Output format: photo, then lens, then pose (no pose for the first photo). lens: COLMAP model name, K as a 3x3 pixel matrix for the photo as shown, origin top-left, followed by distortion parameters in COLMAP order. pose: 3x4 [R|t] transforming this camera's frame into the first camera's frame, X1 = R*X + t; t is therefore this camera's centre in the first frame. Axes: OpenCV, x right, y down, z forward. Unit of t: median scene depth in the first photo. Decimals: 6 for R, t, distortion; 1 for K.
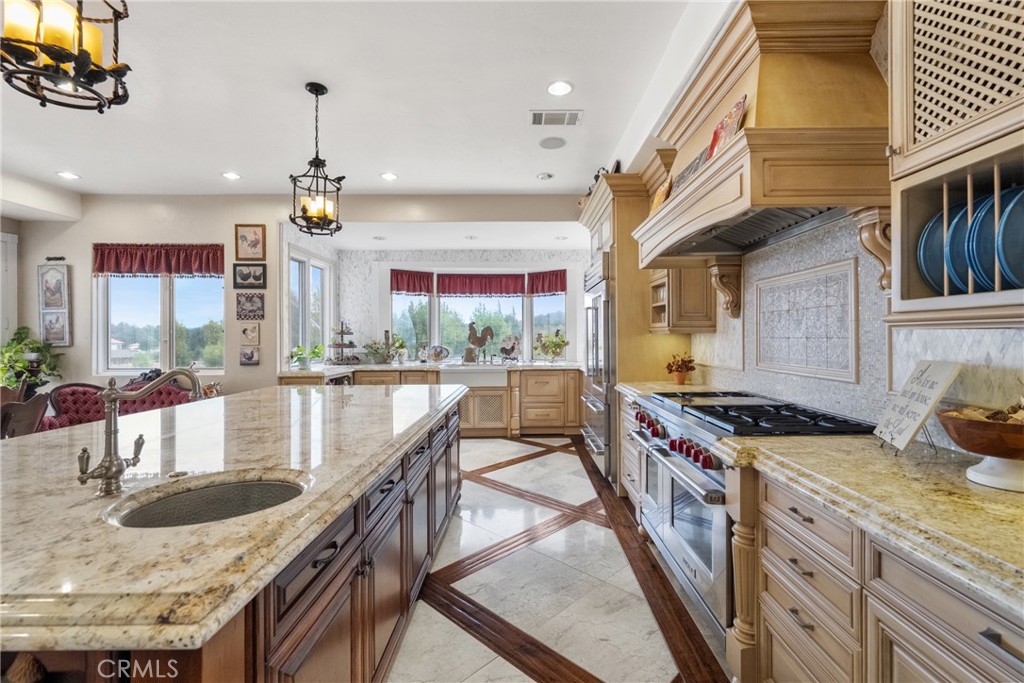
lens RADIAL K [[450.2, 0, 529.7], [0, 450.2, 336.2], [0, 0, 1]] dist [0.000385, -0.000007]
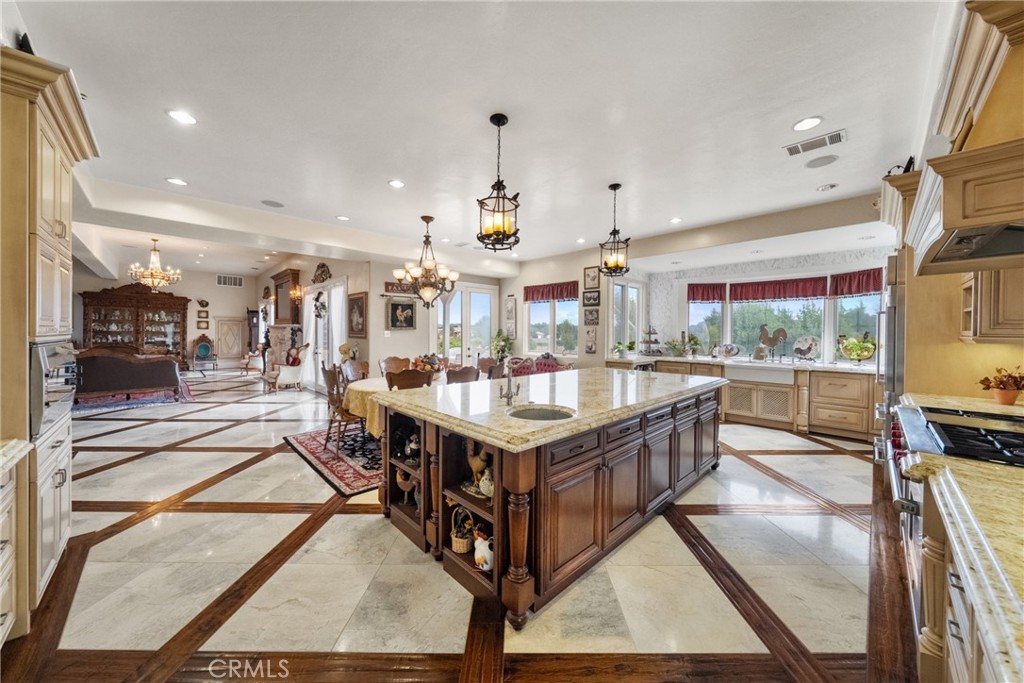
lens RADIAL K [[351.5, 0, 514.8], [0, 351.5, 335.9], [0, 0, 1]] dist [-0.000764, -0.000030]
pose [[0.685466, 0.015895, -0.727931, 0.117903], [-0.007003, 0.999859, 0.015238, -0.015769], [0.728071, -0.005347, 0.685481, -0.075264]]
